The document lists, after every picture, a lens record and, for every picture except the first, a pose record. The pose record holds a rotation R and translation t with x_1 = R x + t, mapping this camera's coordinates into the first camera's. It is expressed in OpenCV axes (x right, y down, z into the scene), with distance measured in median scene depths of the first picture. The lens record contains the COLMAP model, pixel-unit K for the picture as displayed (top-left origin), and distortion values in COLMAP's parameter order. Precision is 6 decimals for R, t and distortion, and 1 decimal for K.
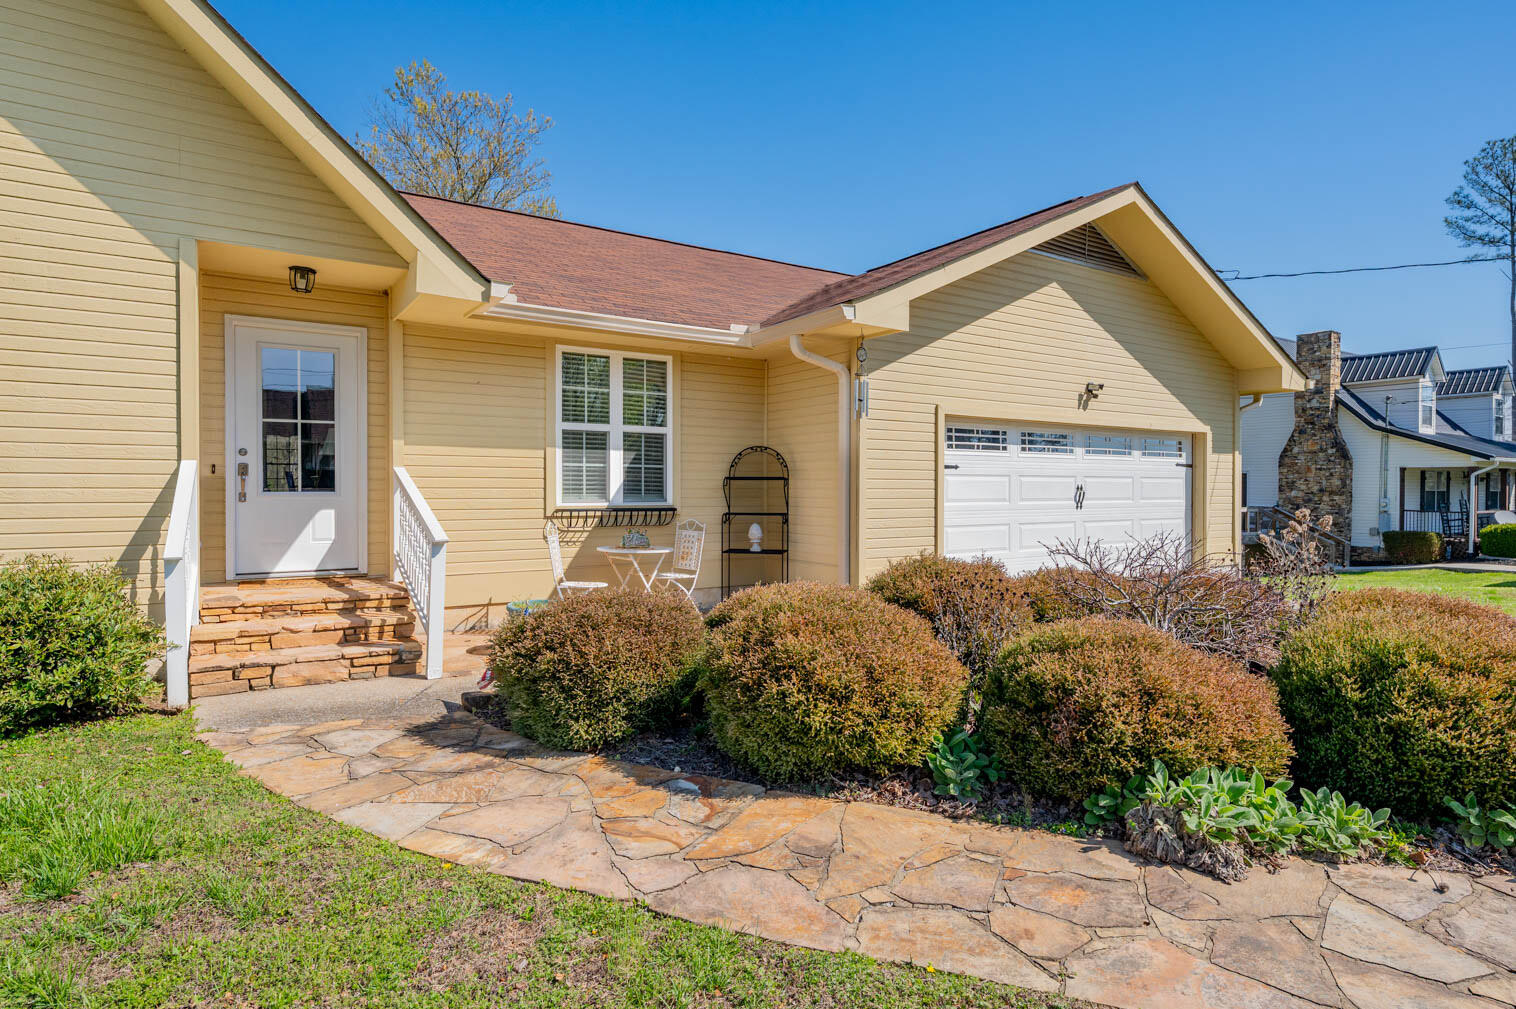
lens RADIAL K [[821.3, 0, 759.9], [0, 821.3, 491.7], [0, 0, 1]] dist [-0.000964, 0.000869]
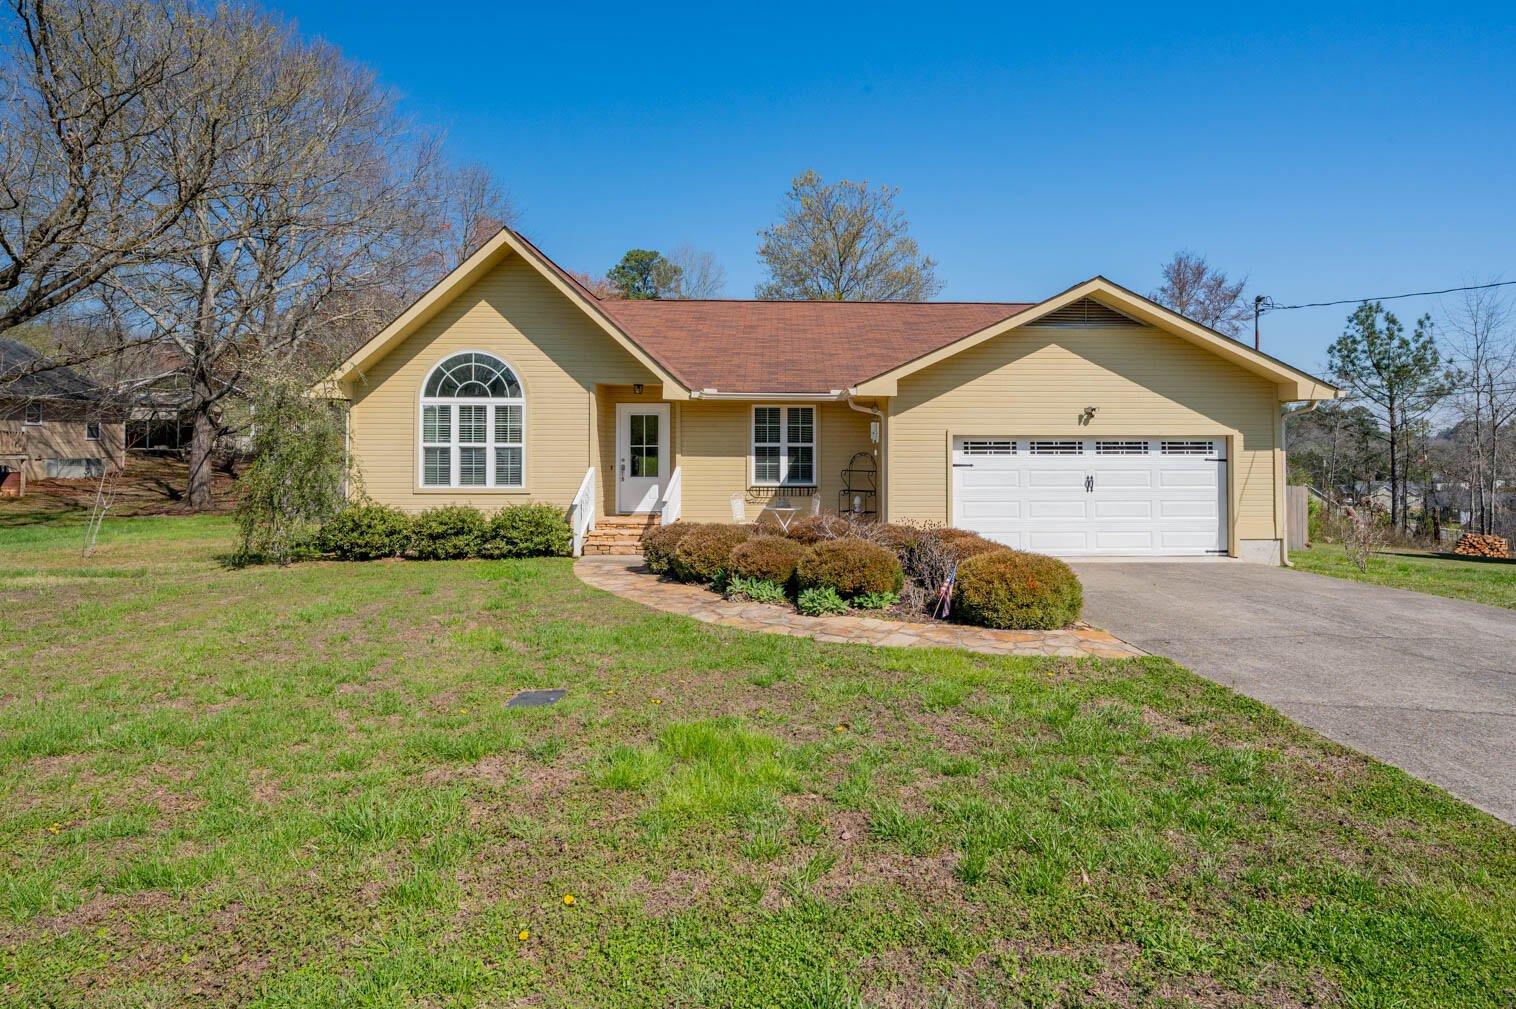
lens RADIAL K [[821.3, 0, 804.2], [0, 821.3, 417.7], [0, 0, 1]] dist [-0.000964, 0.000869]
pose [[0.854252, -0.019499, -0.519493, 0.874505], [-0.000447, 0.999268, -0.038242, -0.067377], [0.519858, 0.032900, 0.853619, -0.627084]]
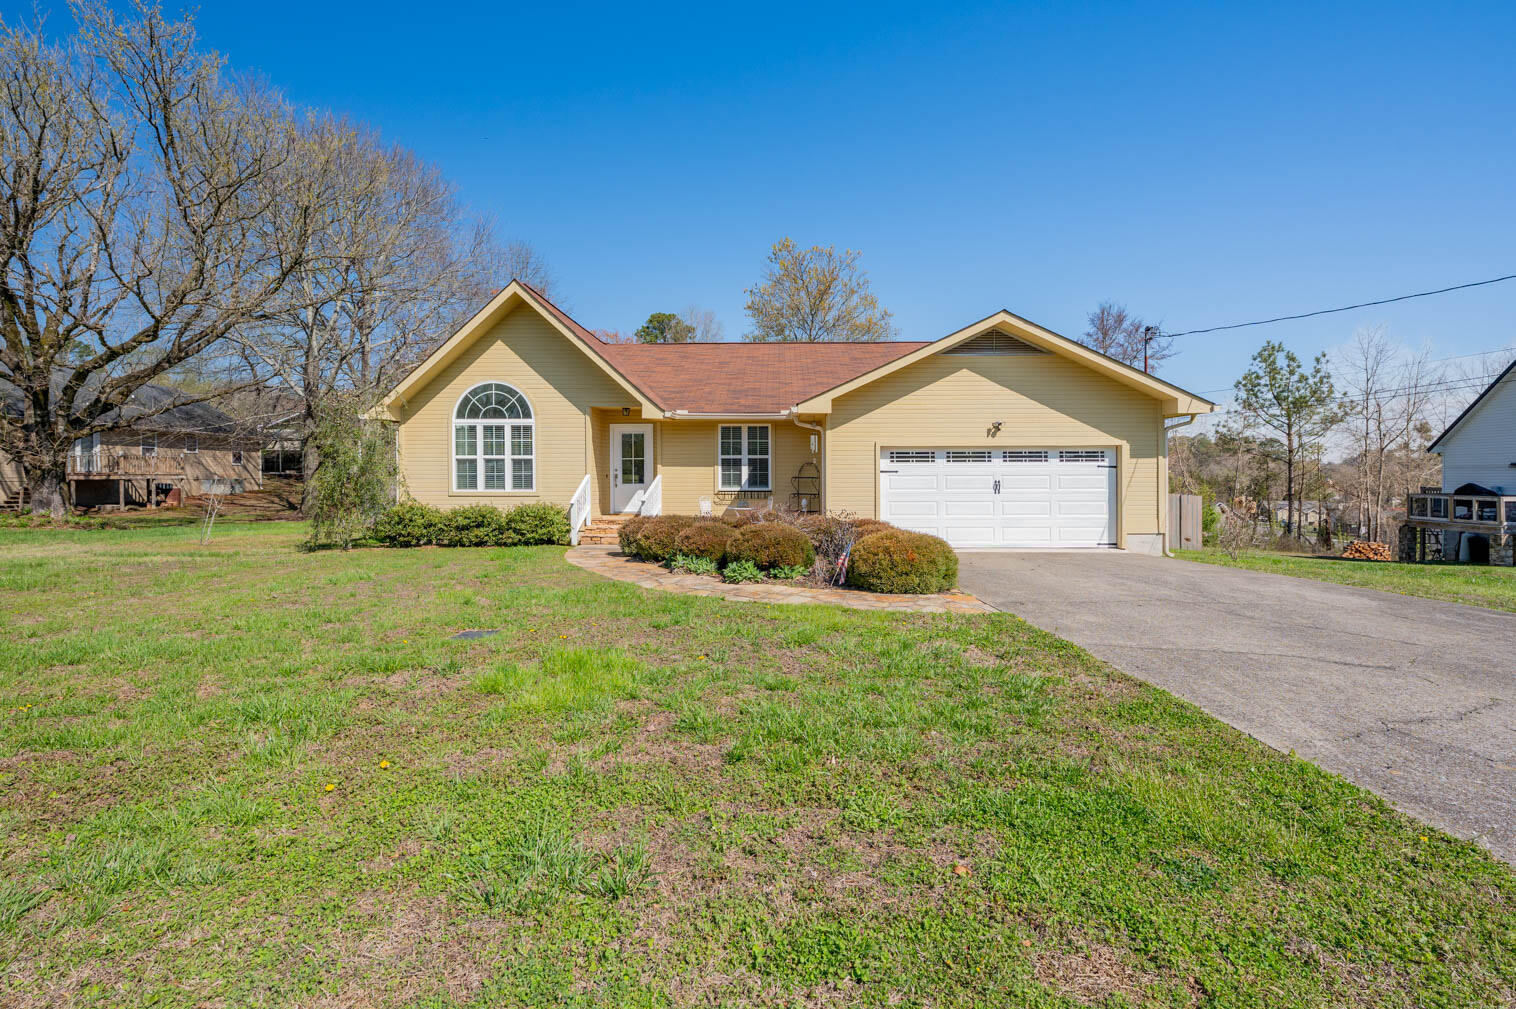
lens RADIAL K [[664.5, 0, 759.8], [0, 664.5, 473.2], [0, 0, 1]] dist [0.001535, 0.000774]
pose [[0.818971, -0.005054, -0.573813, 0.958704], [0.002012, 0.999980, -0.005935, -0.018845], [0.573832, 0.003706, 0.818965, -0.537420]]
